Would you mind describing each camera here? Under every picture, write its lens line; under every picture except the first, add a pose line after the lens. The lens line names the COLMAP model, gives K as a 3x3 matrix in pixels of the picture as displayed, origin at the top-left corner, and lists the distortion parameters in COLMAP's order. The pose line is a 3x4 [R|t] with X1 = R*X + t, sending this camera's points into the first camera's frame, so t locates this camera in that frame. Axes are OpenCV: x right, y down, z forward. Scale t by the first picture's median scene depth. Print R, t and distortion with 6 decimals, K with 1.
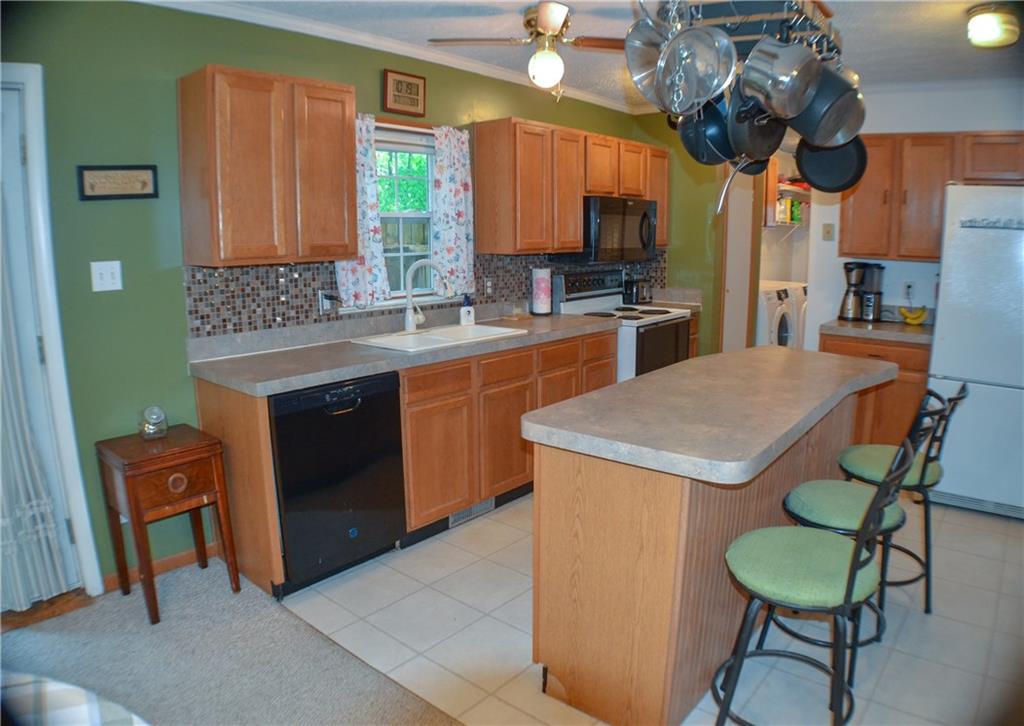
lens RADIAL K [[667.5, 0, 524.0], [0, 667.5, 365.4], [0, 0, 1]] dist [-0.186895, 0.043607]
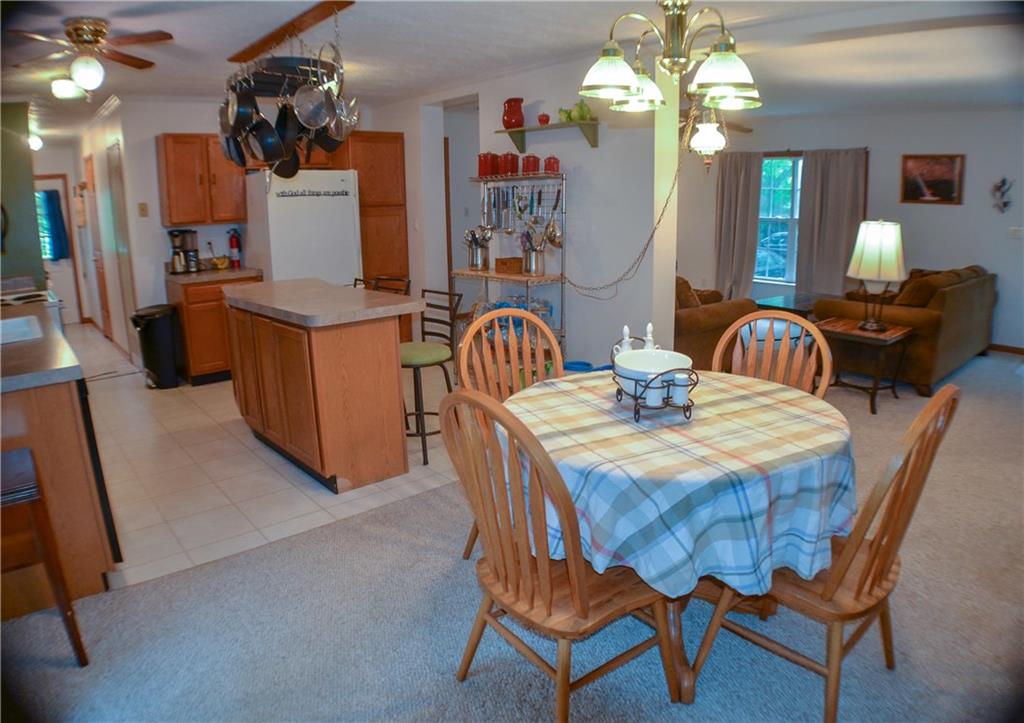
lens RADIAL K [[656.7, 0, 512.0], [0, 656.7, 361.5], [0, 0, 1]] dist [-0.196445, 0.047300]
pose [[0.161606, -0.235812, 0.958267, -0.796605], [0.203255, 0.958166, 0.201509, -0.019423], [-0.965697, 0.162207, 0.202775, 0.119583]]
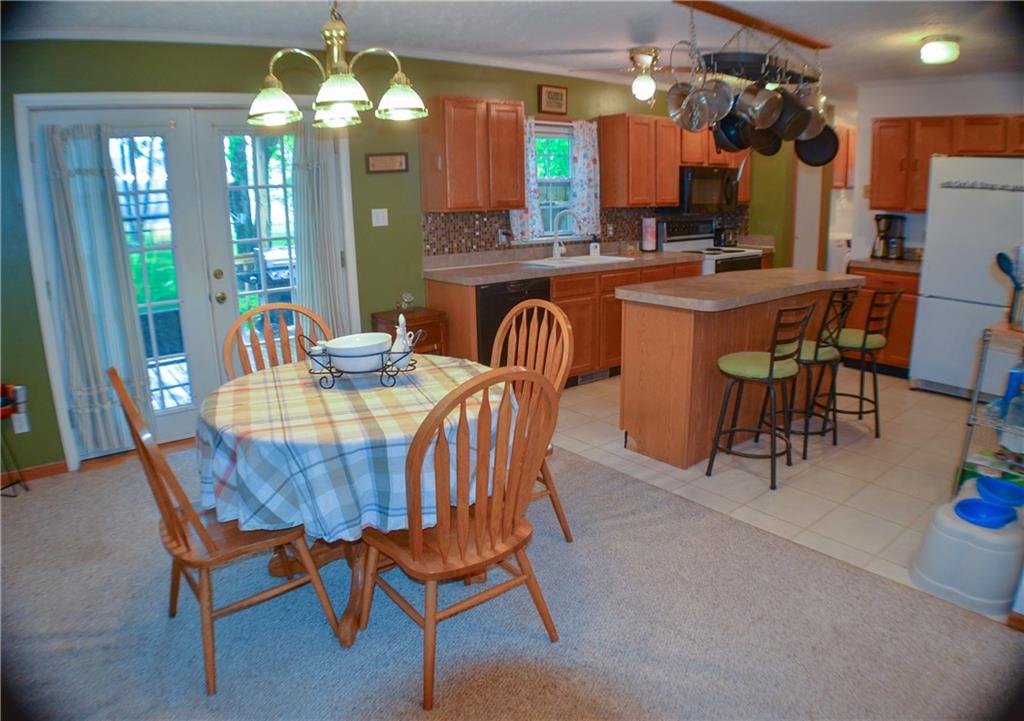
lens RADIAL K [[656.7, 0, 512.0], [0, 656.7, 360.5], [0, 0, 1]] dist [-0.196445, 0.047300]
pose [[0.975000, 0.034937, -0.219441, 0.066314], [-0.022363, 0.997976, 0.059526, 0.097826], [0.221076, -0.053131, 0.973808, -0.494644]]
